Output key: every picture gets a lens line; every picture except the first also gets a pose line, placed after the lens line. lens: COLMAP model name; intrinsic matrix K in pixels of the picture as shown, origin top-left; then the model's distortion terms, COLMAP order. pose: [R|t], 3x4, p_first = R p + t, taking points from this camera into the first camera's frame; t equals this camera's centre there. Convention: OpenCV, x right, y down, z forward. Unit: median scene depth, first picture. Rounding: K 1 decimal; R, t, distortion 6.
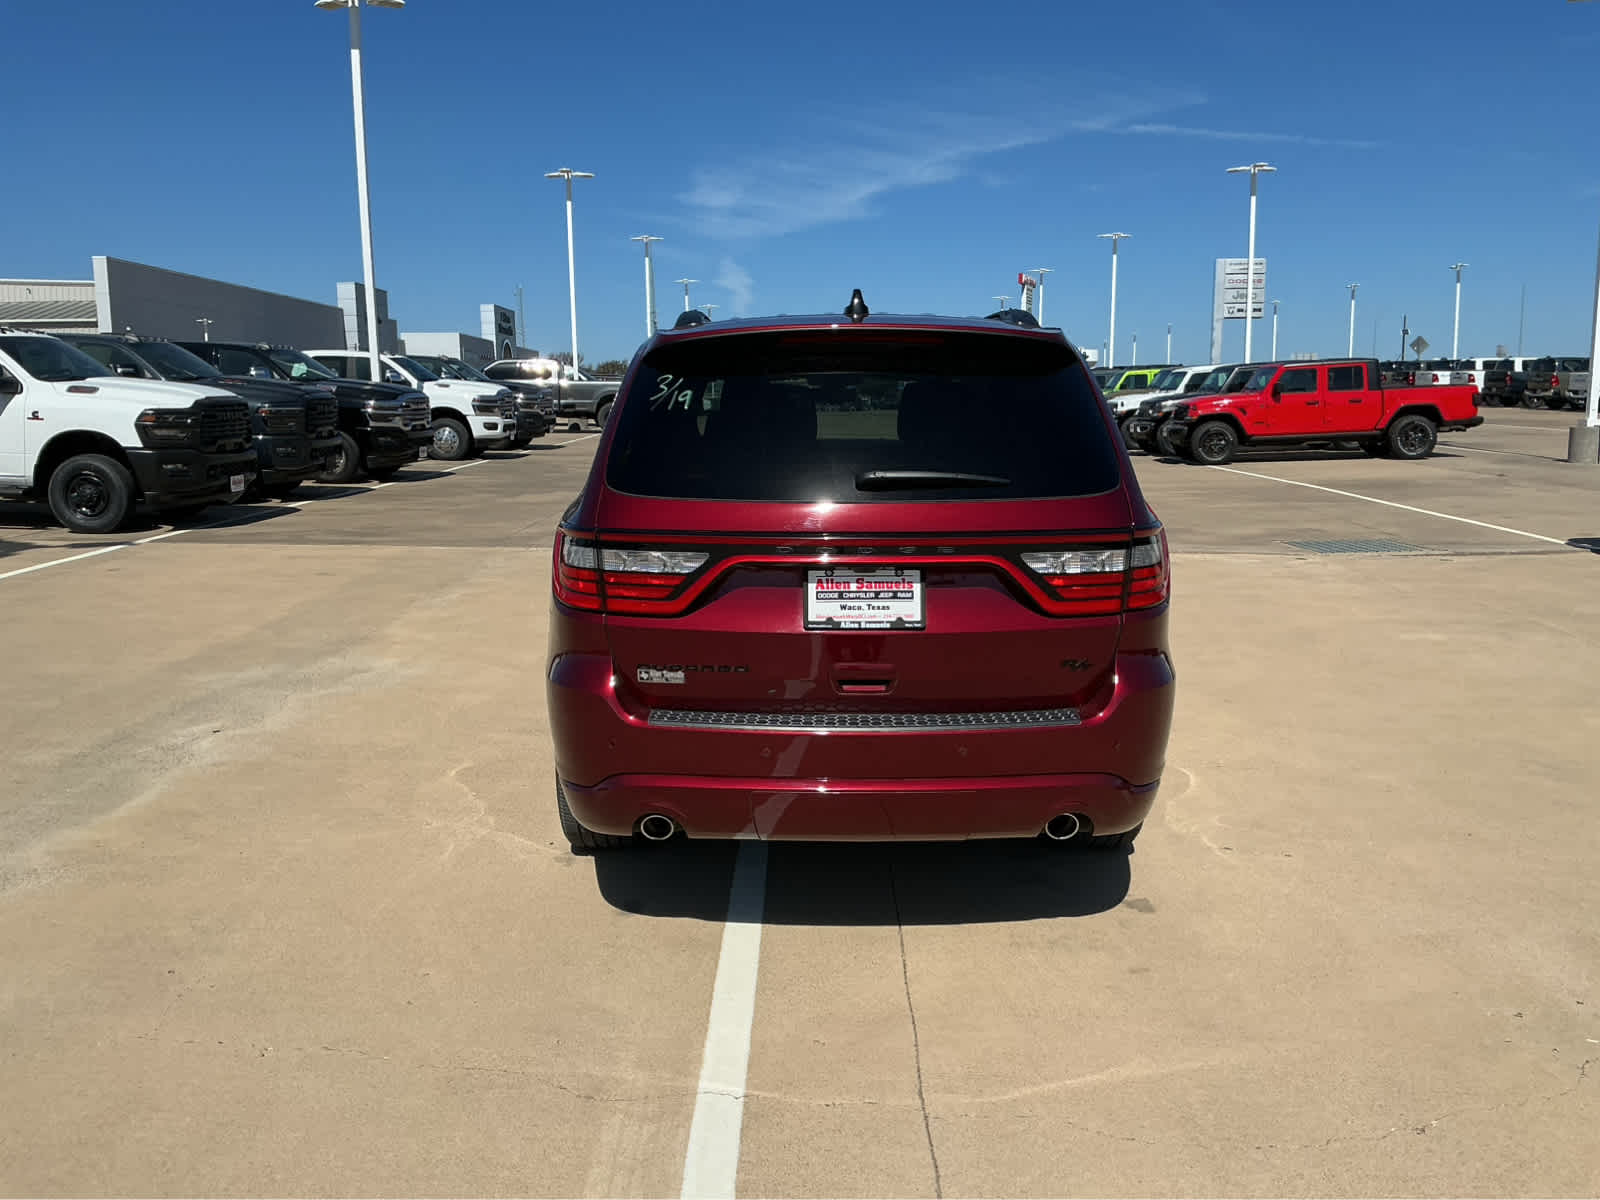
lens RADIAL K [[1304.3, 0, 800.0], [0, 1304.3, 600.0], [0, 0, 1]] dist [0.092932, -0.169345]
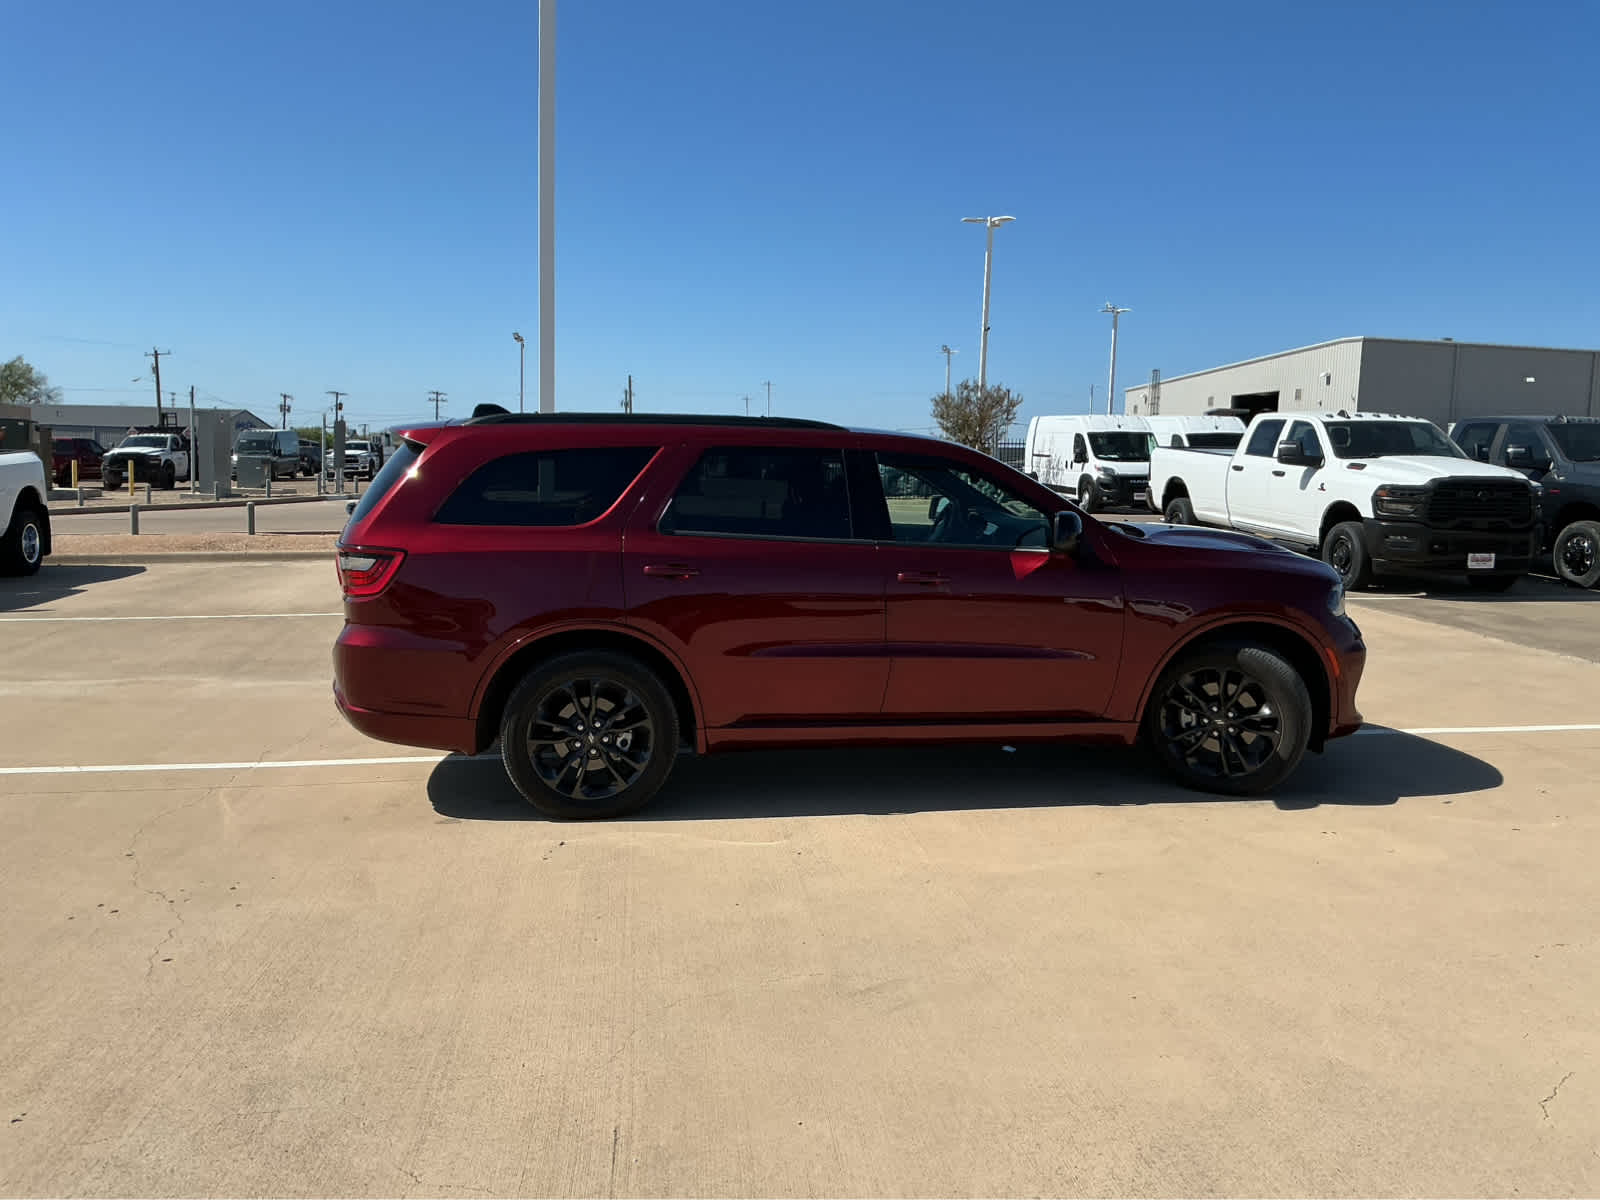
lens RADIAL K [[1304.3, 0, 800.0], [0, 1304.3, 600.0], [0, 0, 1]] dist [0.092932, -0.169345]
pose [[0.178351, 0.118440, -0.976813, 0.511400], [-0.179026, 0.980065, 0.086147, -0.057143], [0.967543, 0.159511, 0.196000, 0.322512]]
